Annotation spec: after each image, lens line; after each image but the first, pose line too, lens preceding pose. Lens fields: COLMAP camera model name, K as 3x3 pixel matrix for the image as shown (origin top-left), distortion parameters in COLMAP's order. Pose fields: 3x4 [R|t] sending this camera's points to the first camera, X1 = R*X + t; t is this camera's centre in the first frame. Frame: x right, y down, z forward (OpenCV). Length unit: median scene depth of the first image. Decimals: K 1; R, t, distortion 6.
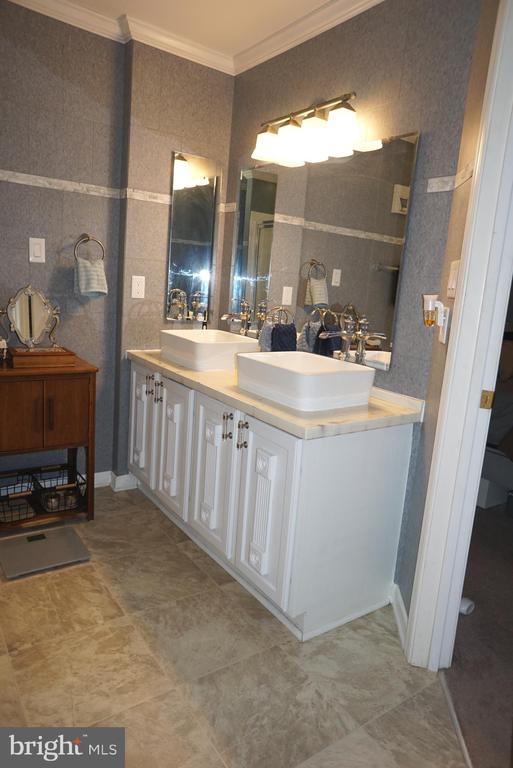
lens RADIAL K [[506.3, 0, 256.5], [0, 506.3, 384.0], [0, 0, 1]] dist [0.003118, 0.003882]
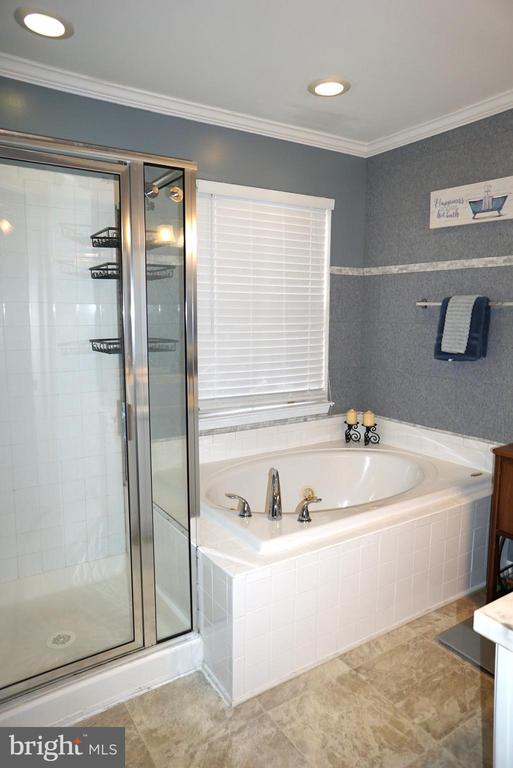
lens RADIAL K [[506.3, 0, 256.5], [0, 506.3, 384.0], [0, 0, 1]] dist [0.003118, 0.003882]
pose [[-0.043432, 0.061280, -0.997175, 0.660592], [-0.193492, 0.978703, 0.068572, -0.163876], [0.980140, 0.195923, -0.030650, 0.668756]]
